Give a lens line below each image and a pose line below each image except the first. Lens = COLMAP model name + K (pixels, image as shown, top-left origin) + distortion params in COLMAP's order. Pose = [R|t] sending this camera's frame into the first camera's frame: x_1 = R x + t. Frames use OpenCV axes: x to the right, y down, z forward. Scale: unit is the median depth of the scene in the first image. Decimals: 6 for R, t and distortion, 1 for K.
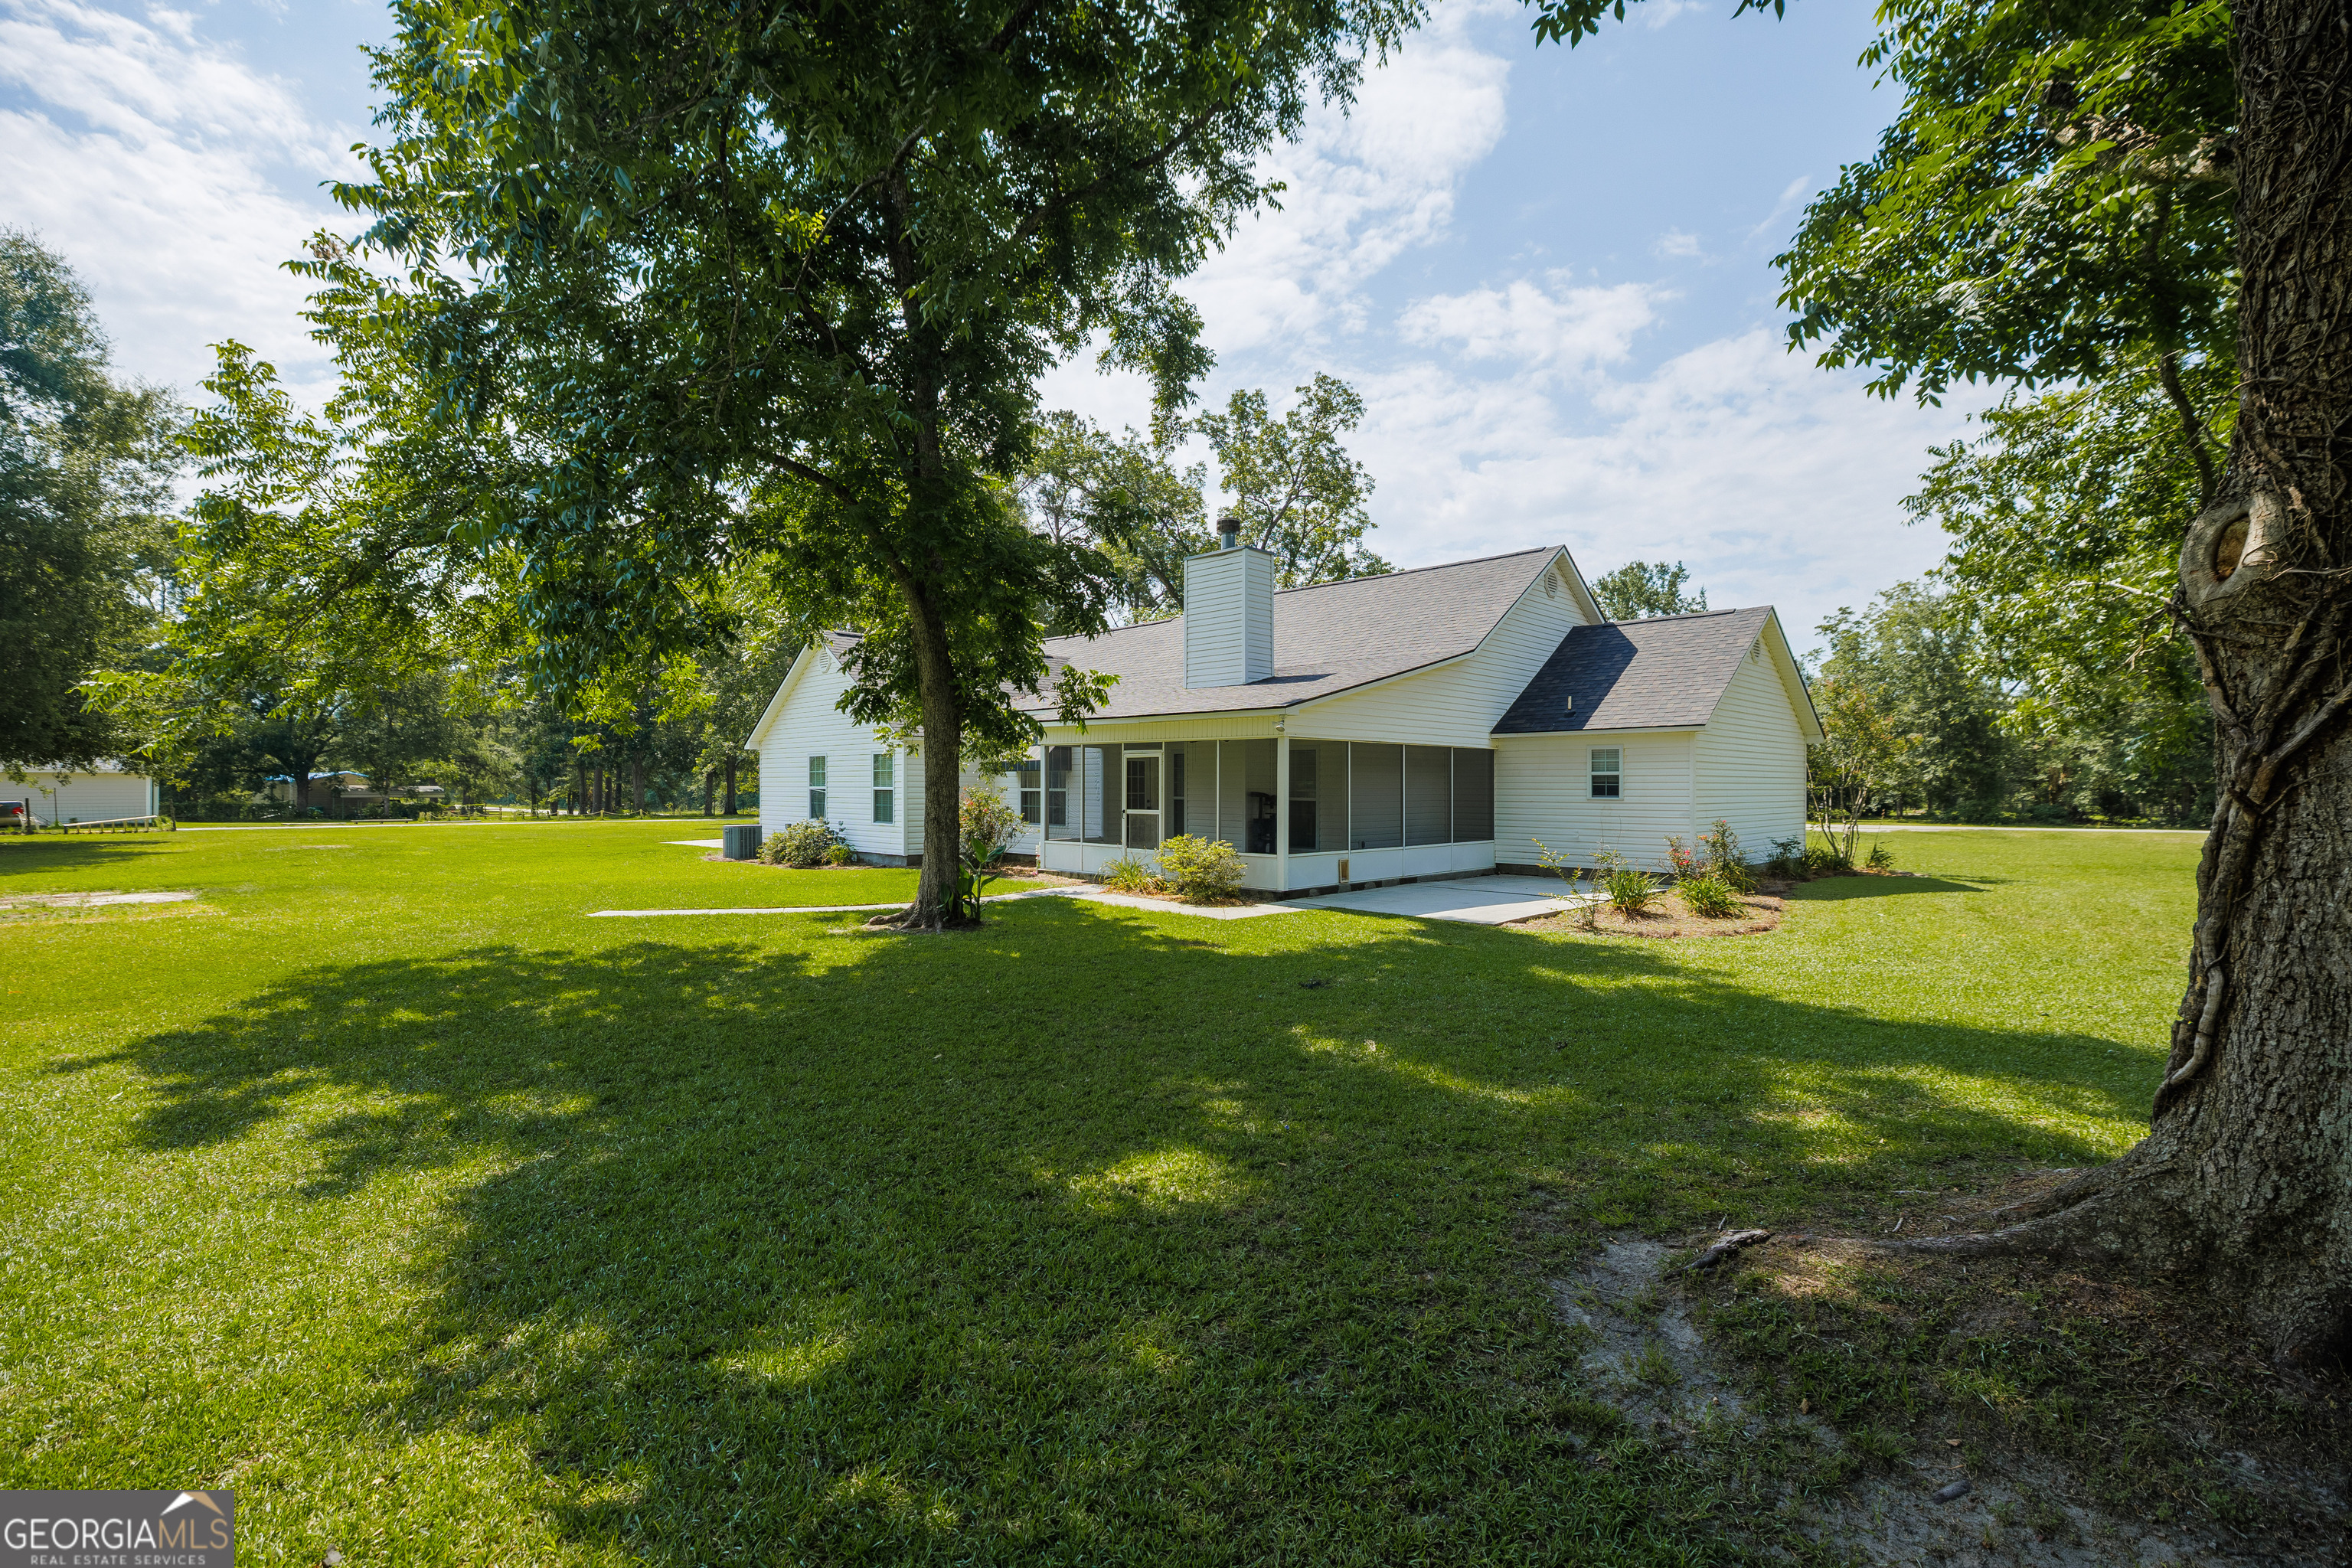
lens RADIAL K [[1134.6, 0, 1176.0], [0, 1134.6, 784.0], [0, 0, 1]] dist [0.114601, -0.000091]
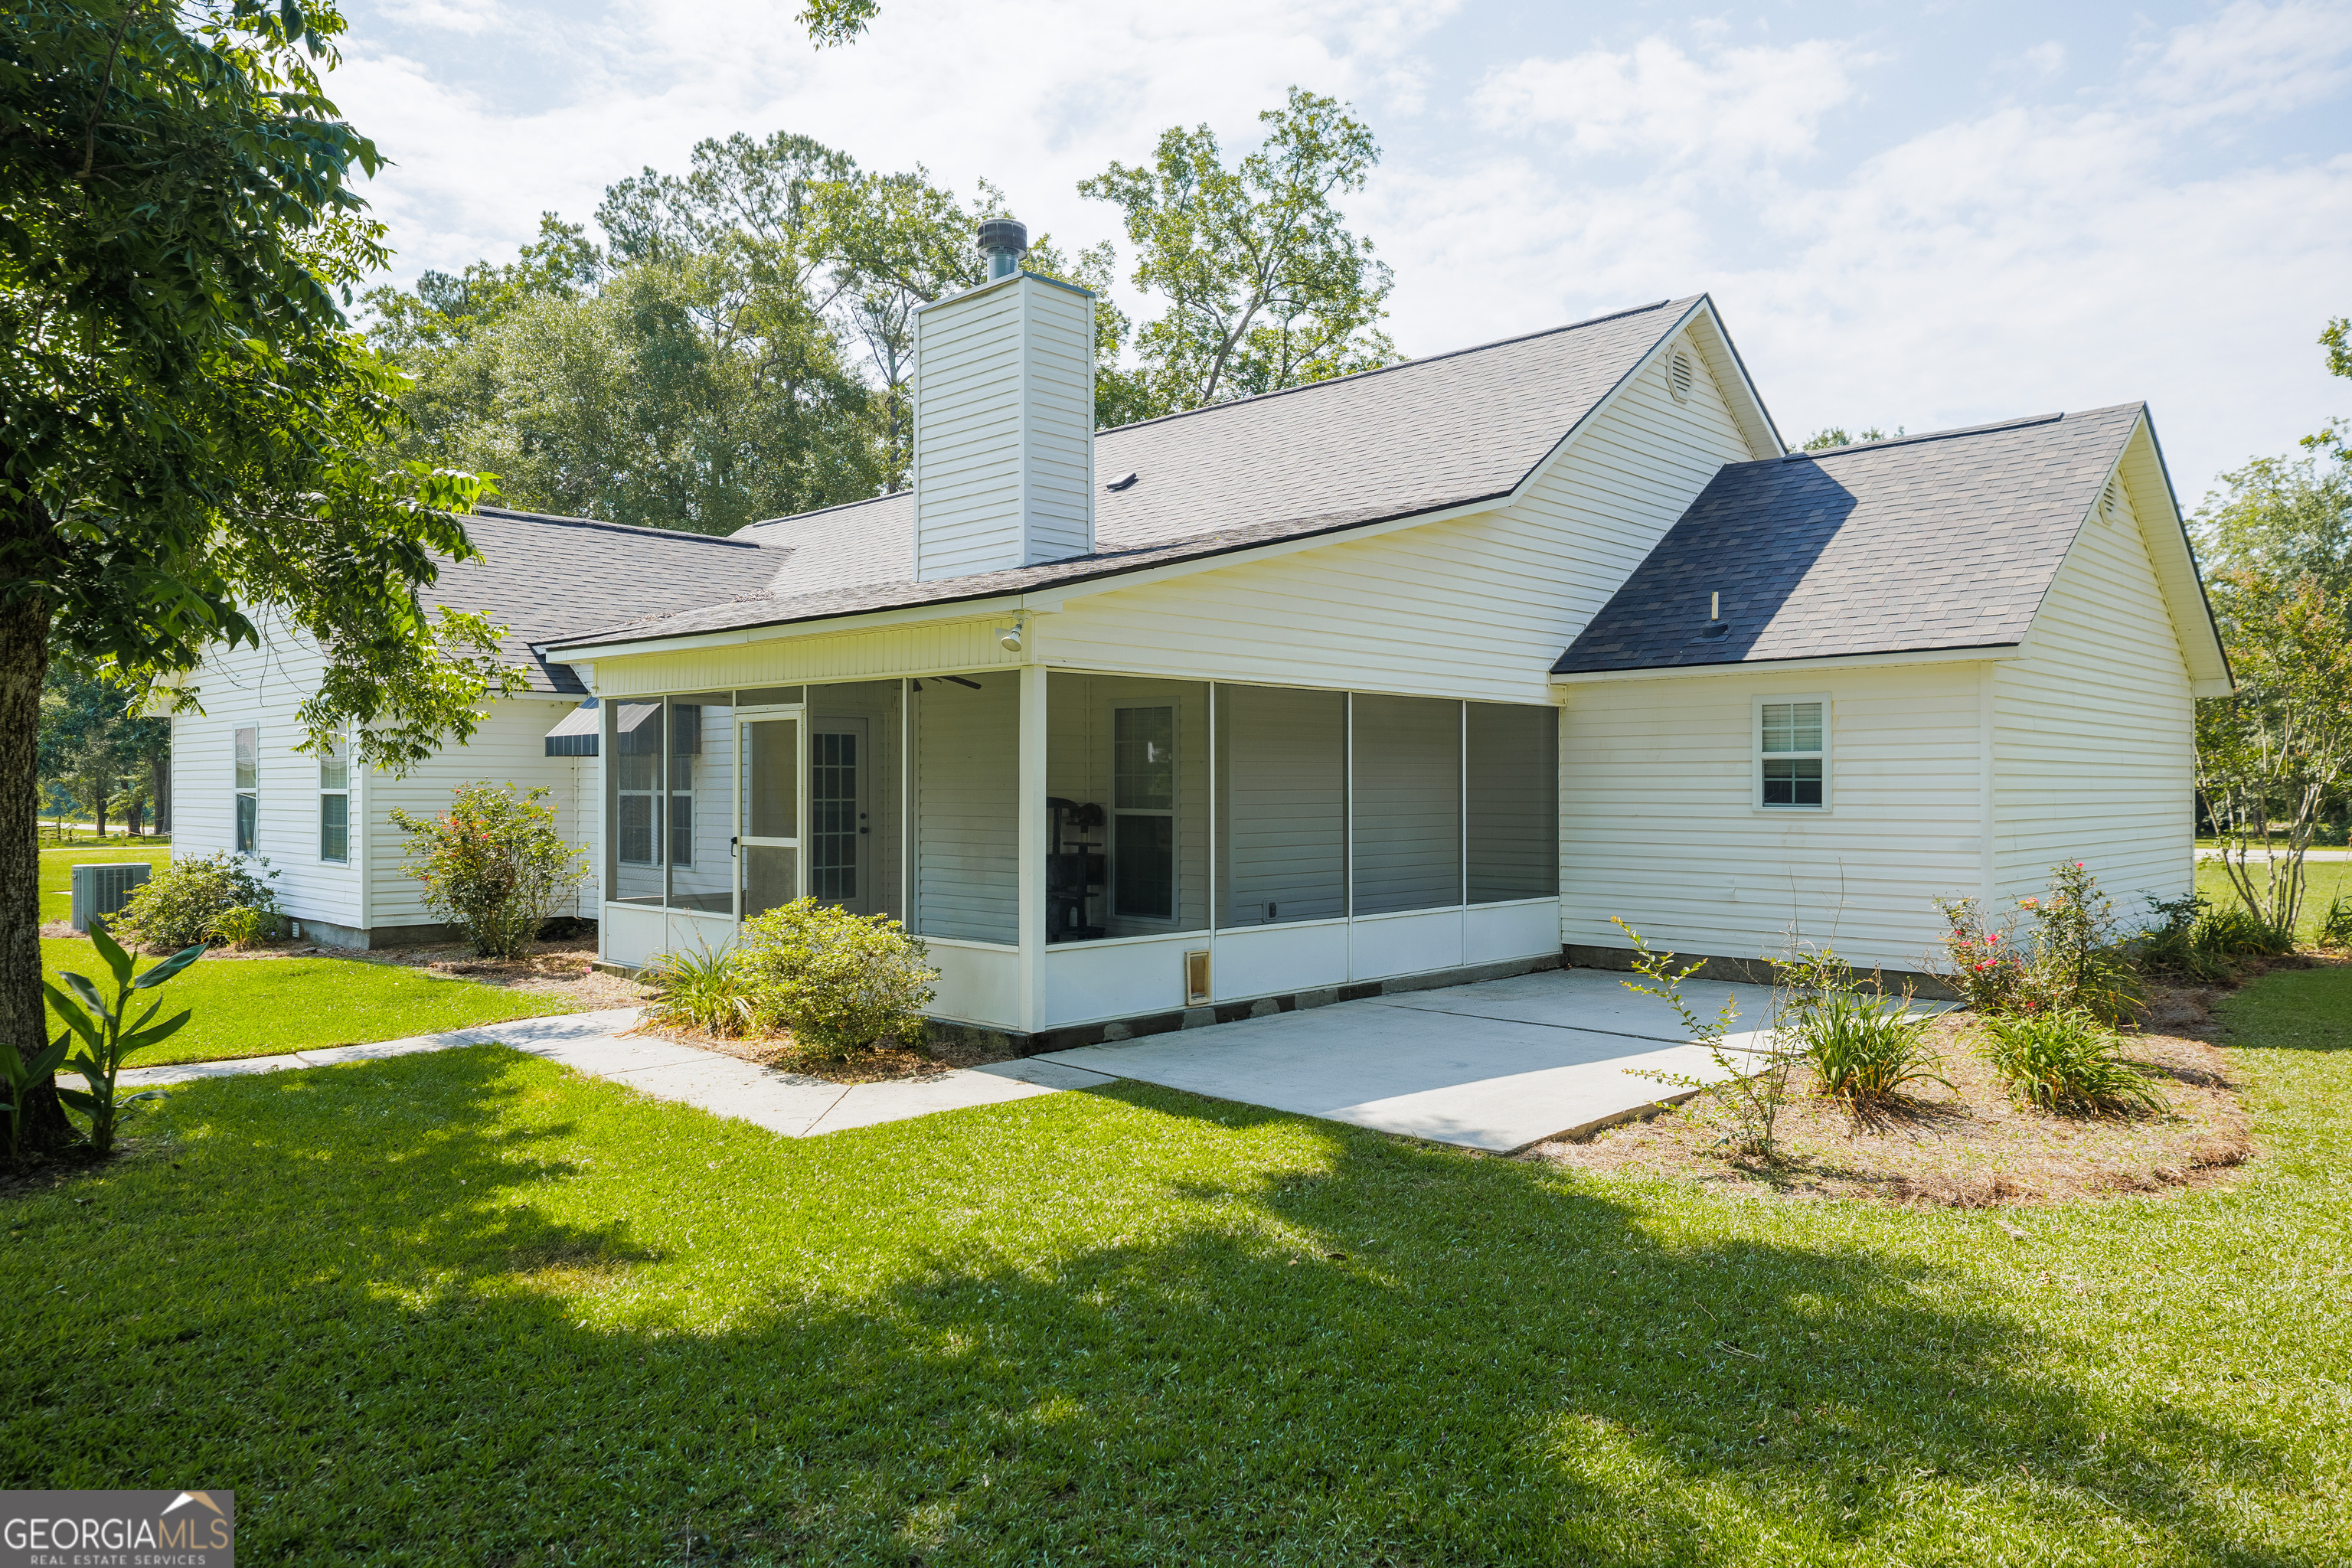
lens RADIAL K [[1511.0, 0, 1176.0], [0, 1511.0, 784.0], [0, 0, 1]] dist [0.089095, 0.001857]
pose [[0.999818, -0.002161, -0.018978, 0.075556], [0.002145, 0.999997, -0.000829, 0.001243], [0.018980, 0.000788, 0.999820, 0.210077]]
